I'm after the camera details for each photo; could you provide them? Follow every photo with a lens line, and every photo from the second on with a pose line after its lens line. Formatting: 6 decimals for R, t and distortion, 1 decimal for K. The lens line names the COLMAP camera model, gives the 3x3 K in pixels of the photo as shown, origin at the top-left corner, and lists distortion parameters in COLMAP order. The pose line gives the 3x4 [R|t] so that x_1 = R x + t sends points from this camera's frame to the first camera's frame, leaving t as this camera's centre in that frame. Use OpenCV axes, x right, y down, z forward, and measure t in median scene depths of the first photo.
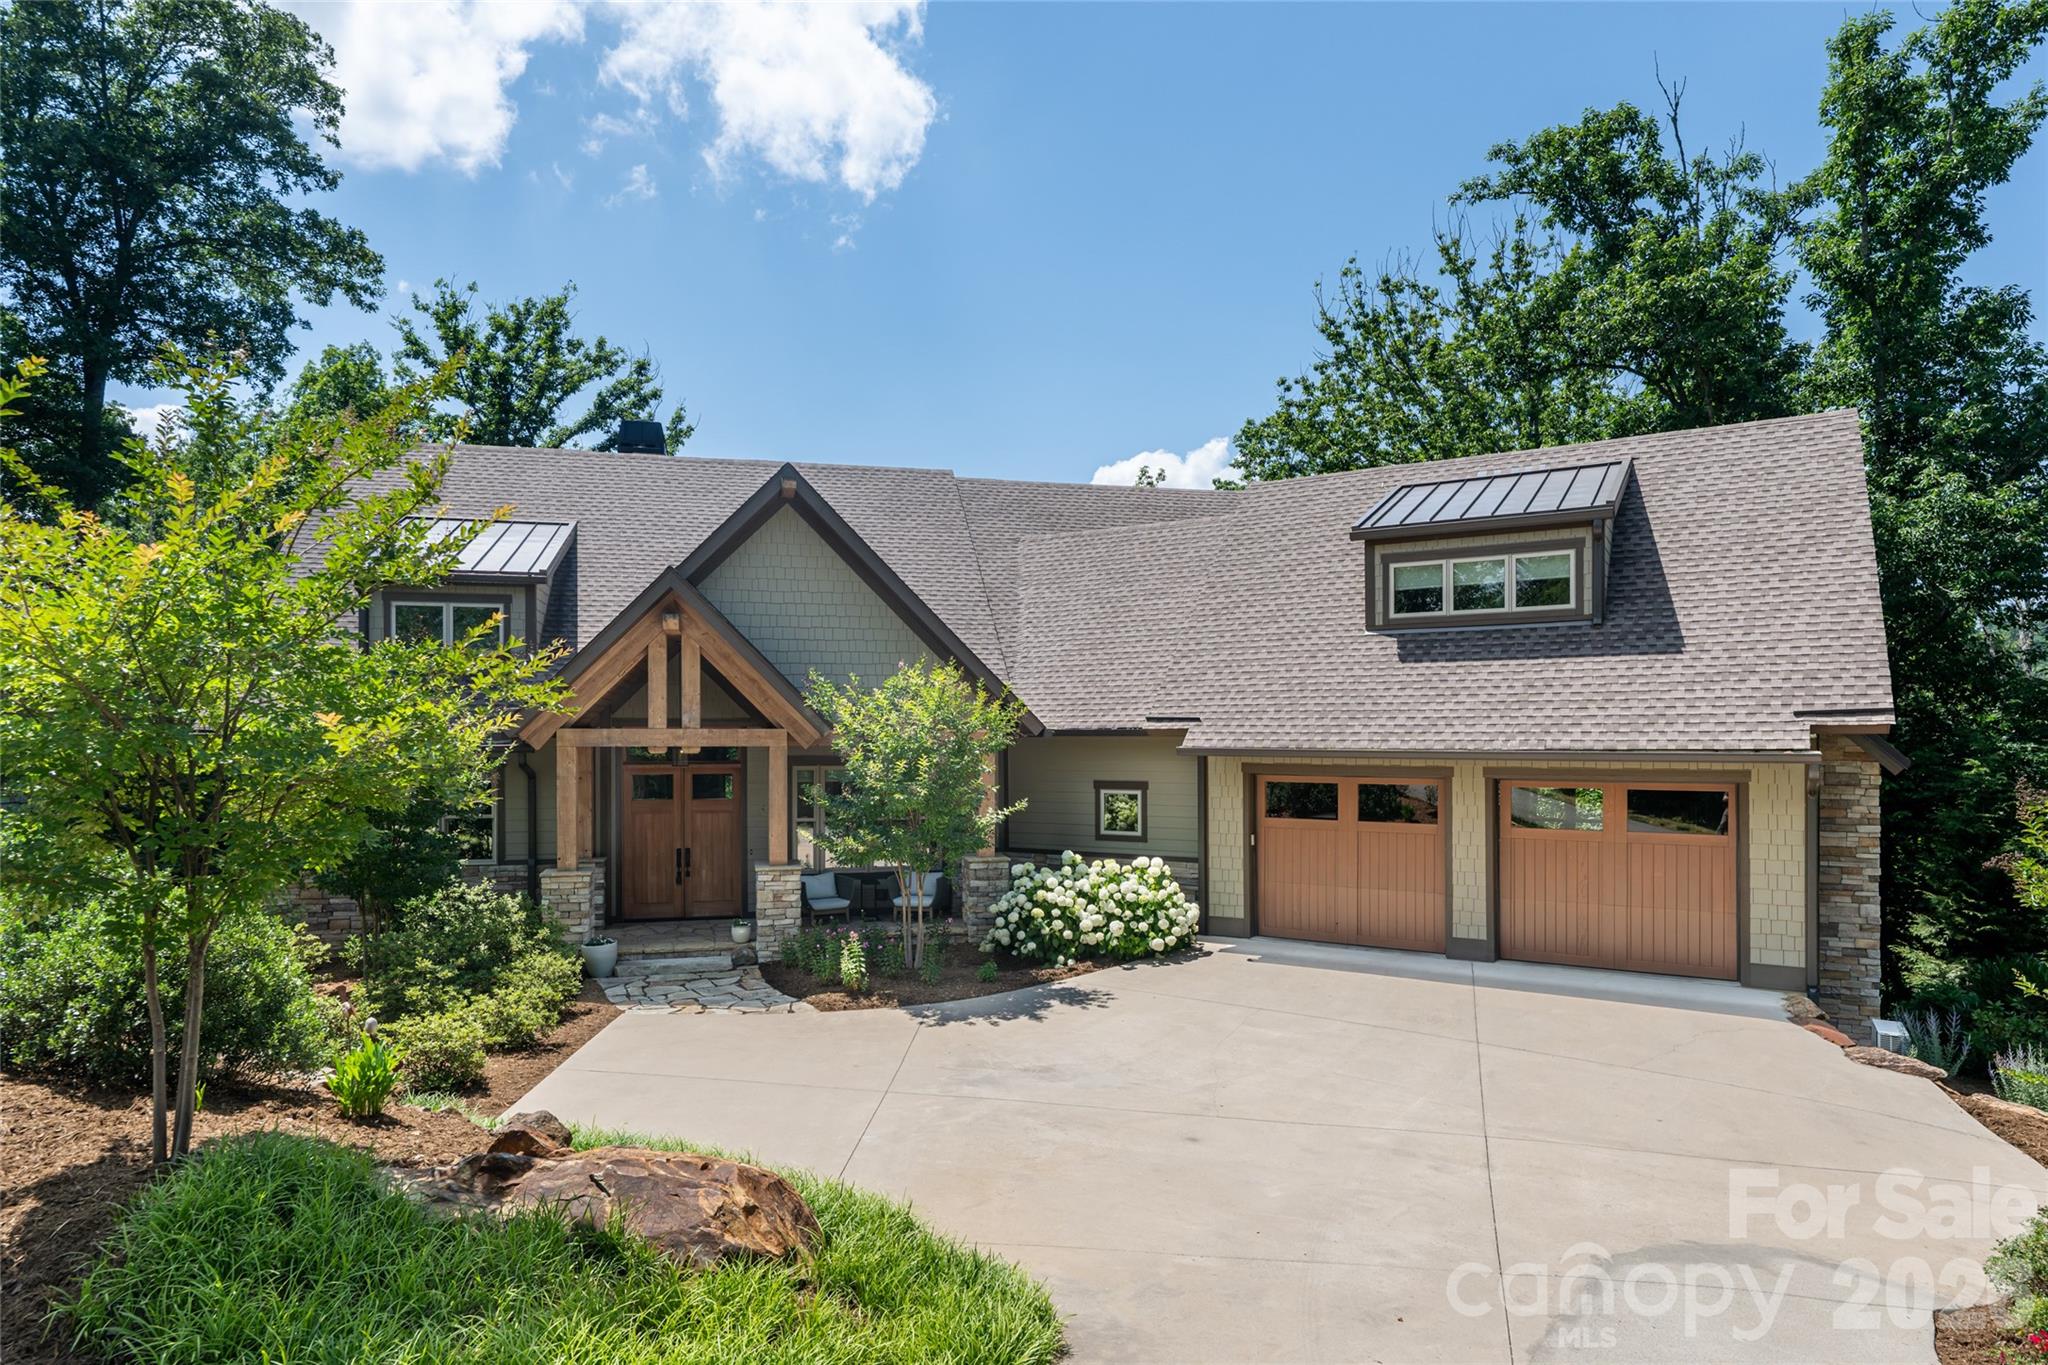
lens RADIAL K [[1087.0, 0, 1032.5], [0, 1087.0, 690.2], [0, 0, 1]] dist [-0.004986, 0.000420]
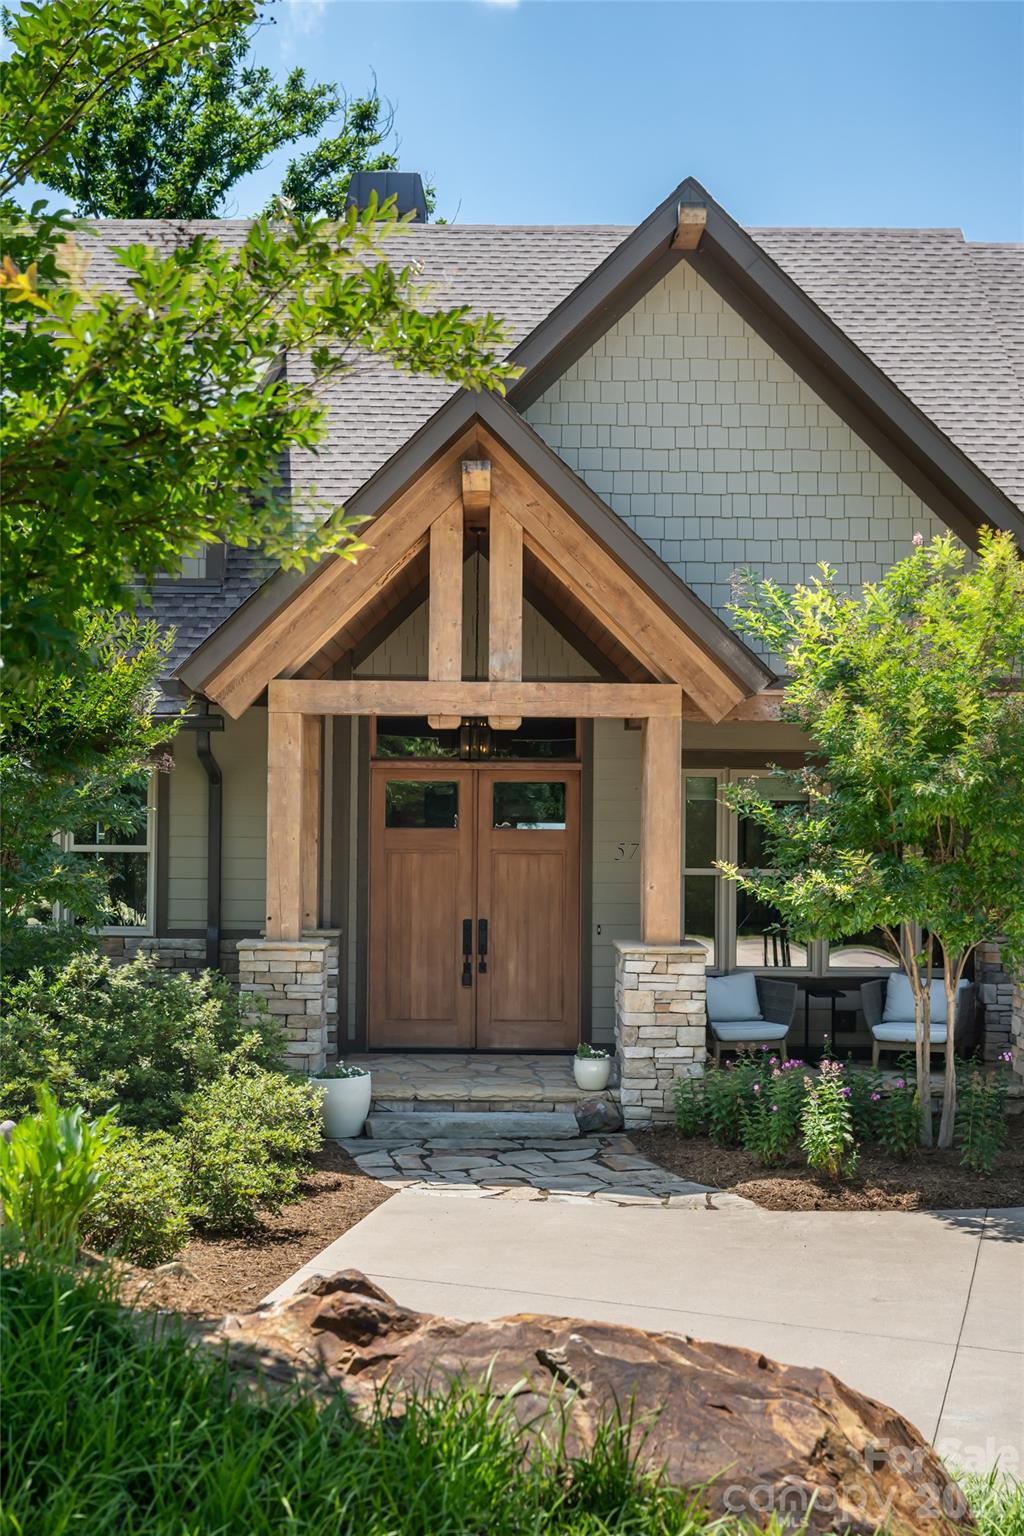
lens RADIAL K [[1889.6, 0, 509.5], [0, 1889.6, 765.2], [0, 0, 1]] dist [-0.018998, 0.000000]
pose [[0.978263, 0.002604, -0.207353, -0.119281], [-0.008882, 0.999530, -0.029353, 0.103518], [0.207179, 0.030557, 0.977826, 0.092818]]
